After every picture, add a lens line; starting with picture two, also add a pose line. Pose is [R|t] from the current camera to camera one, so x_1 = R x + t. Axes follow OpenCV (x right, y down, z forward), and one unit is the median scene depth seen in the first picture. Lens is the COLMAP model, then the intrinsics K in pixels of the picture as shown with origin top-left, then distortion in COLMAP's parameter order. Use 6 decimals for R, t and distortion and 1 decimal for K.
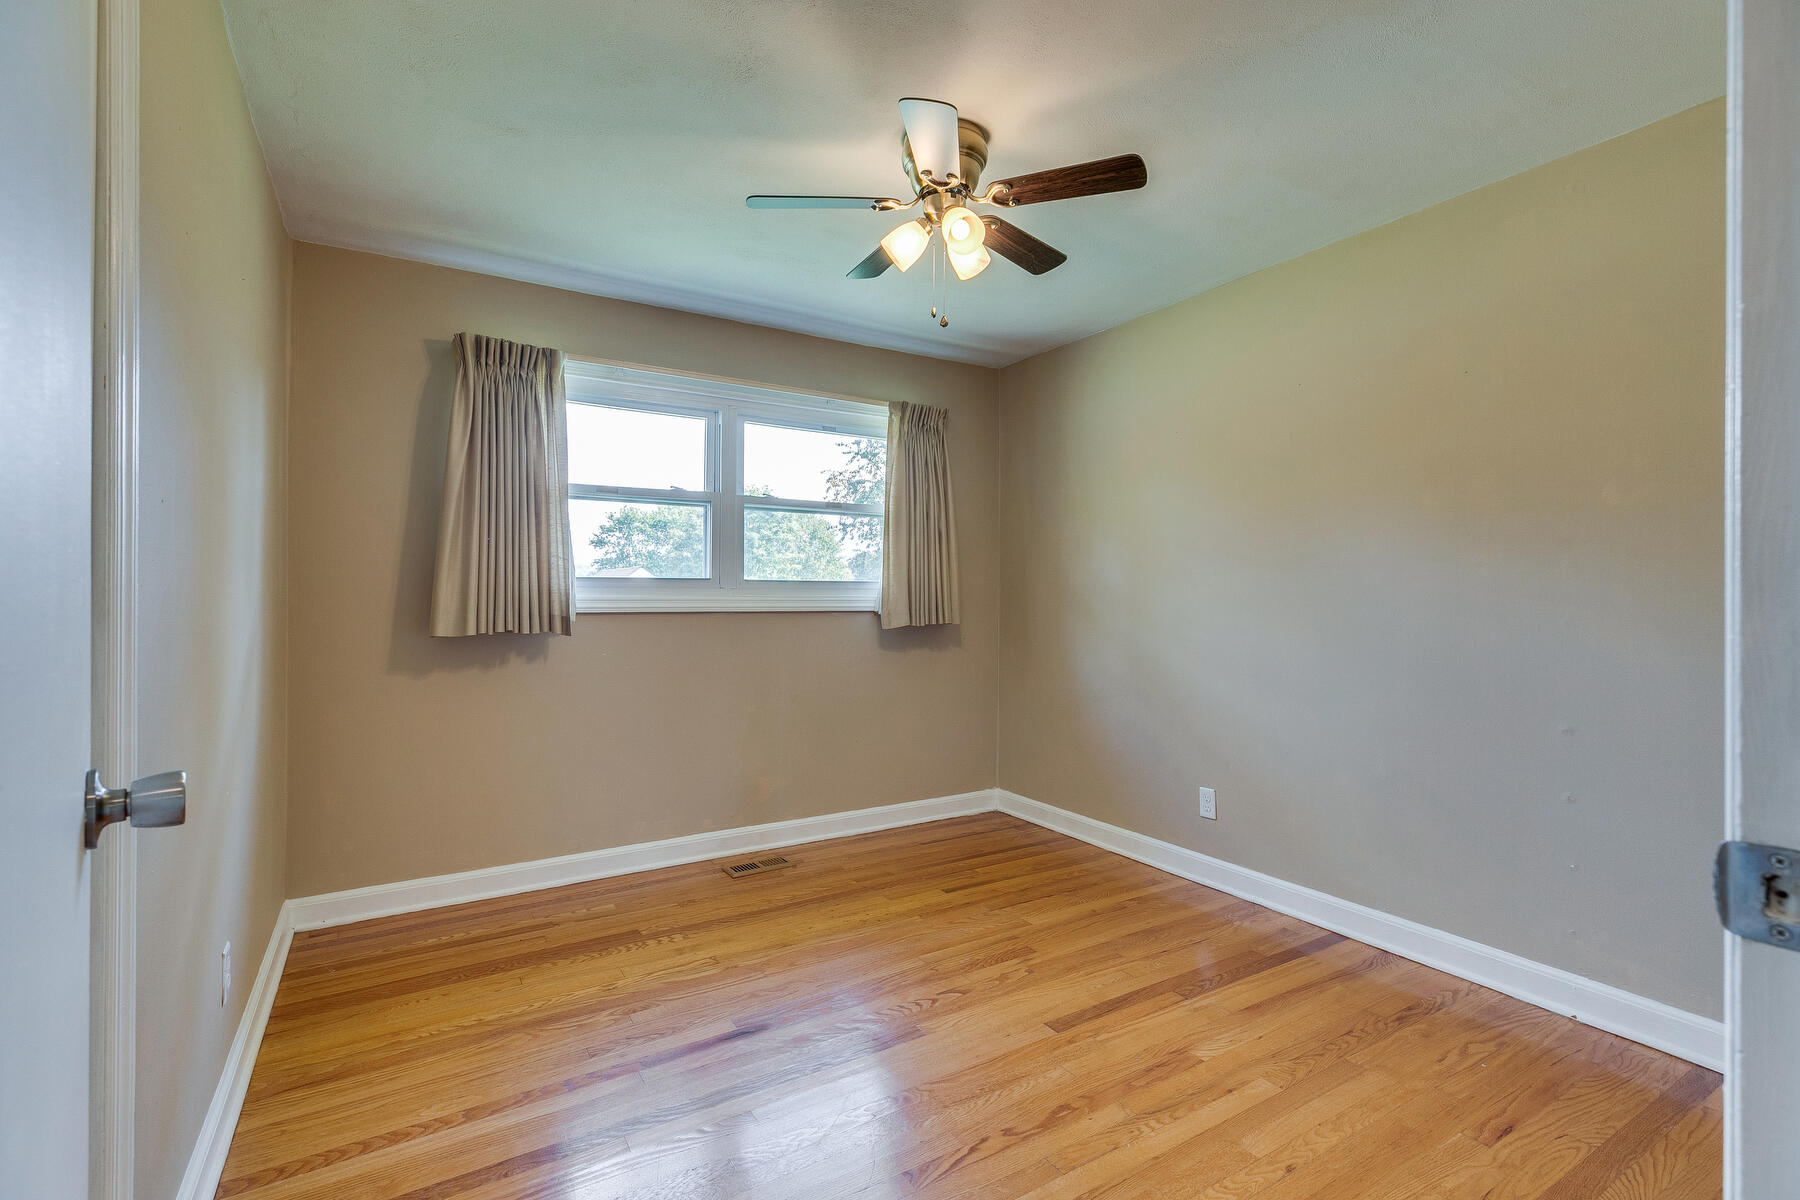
lens RADIAL K [[810.3, 0, 895.1], [0, 810.3, 591.9], [0, 0, 1]] dist [0.002951, -0.000010]
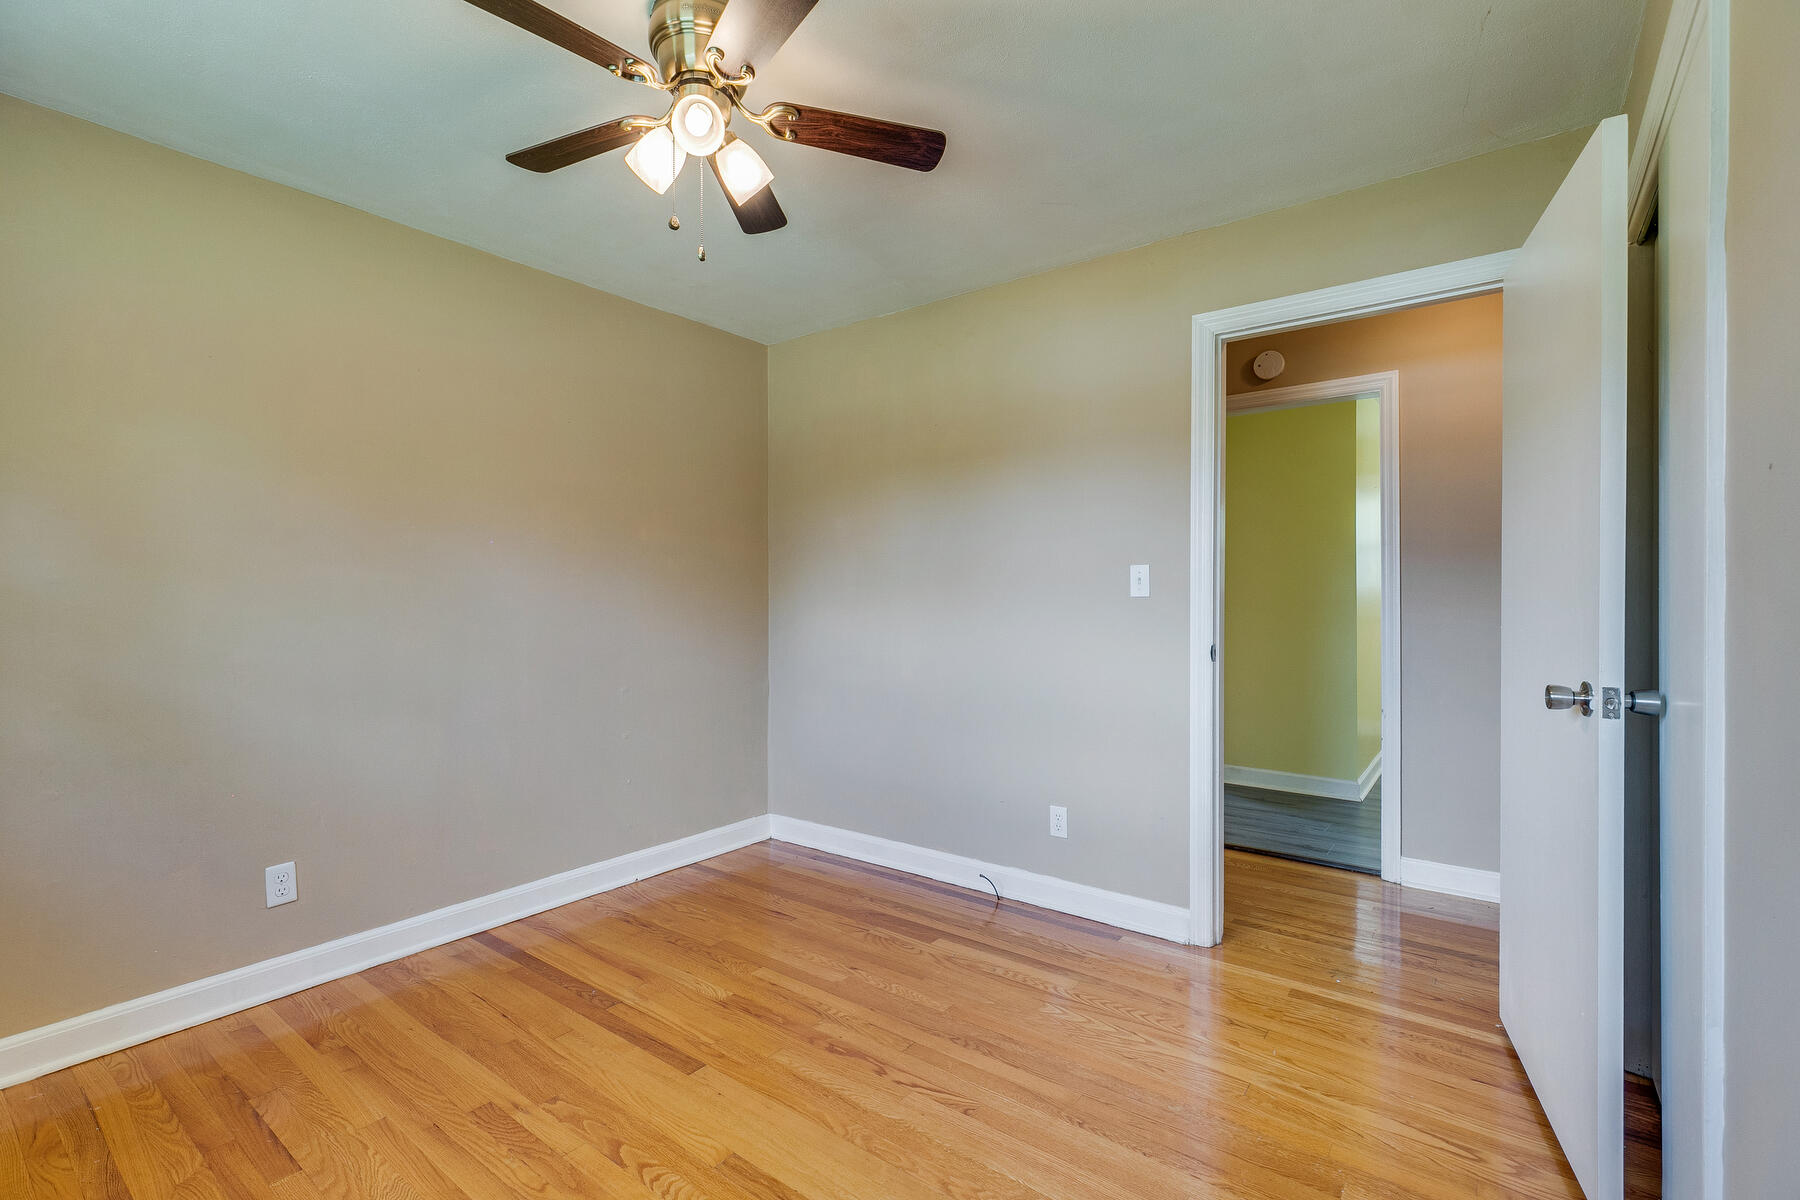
lens RADIAL K [[810.3, 0, 895.1], [0, 810.3, 591.9], [0, 0, 1]] dist [0.002951, -0.000010]
pose [[-0.355510, 0.002546, 0.934669, -0.694650], [-0.000636, 0.999995, -0.002966, -0.002999], [-0.934672, -0.001649, -0.355507, 1.033181]]
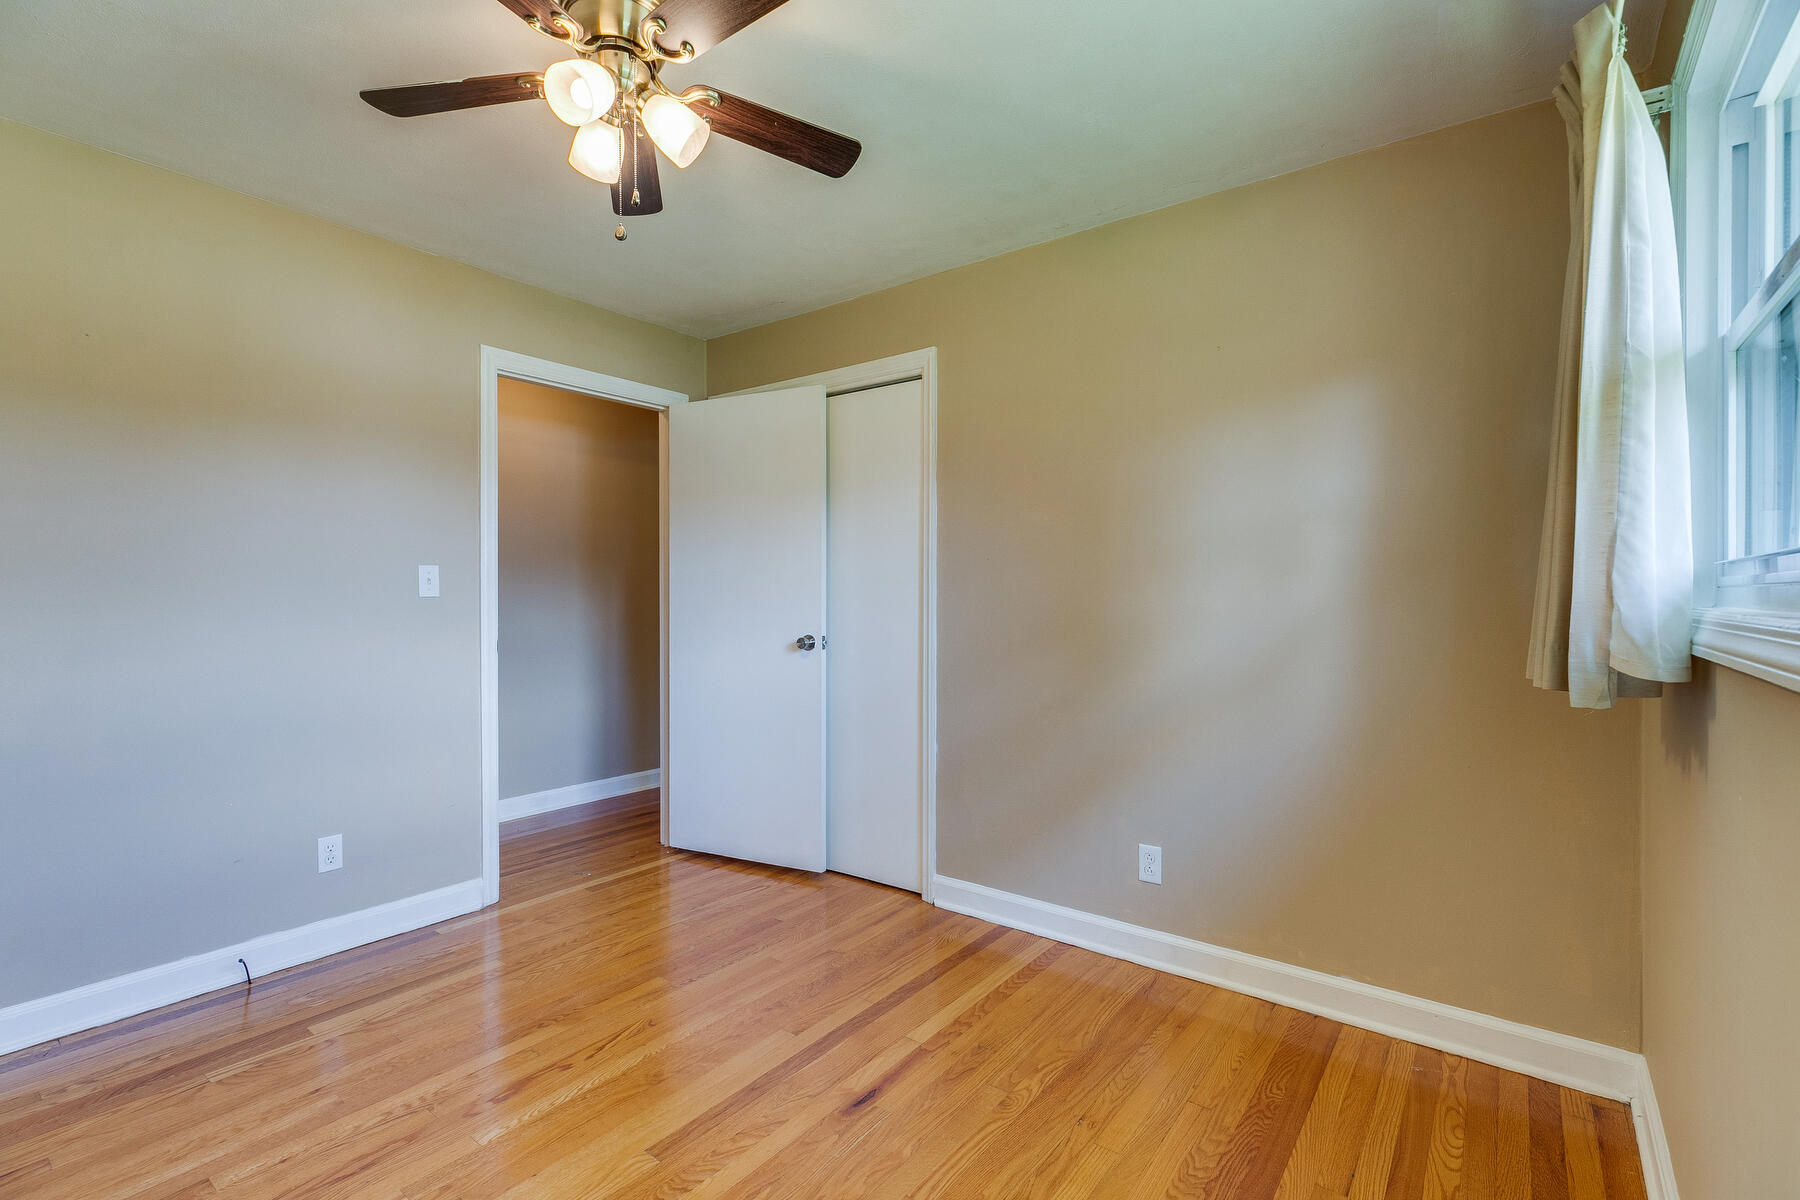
lens RADIAL K [[810.3, 0, 895.1], [0, 810.3, 591.9], [0, 0, 1]] dist [0.002951, -0.000010]
pose [[-0.934163, -0.002545, -0.356837, 0.086050], [-0.001264, 0.999992, -0.003825, -0.003135], [0.356844, -0.003122, -0.934159, 1.670909]]
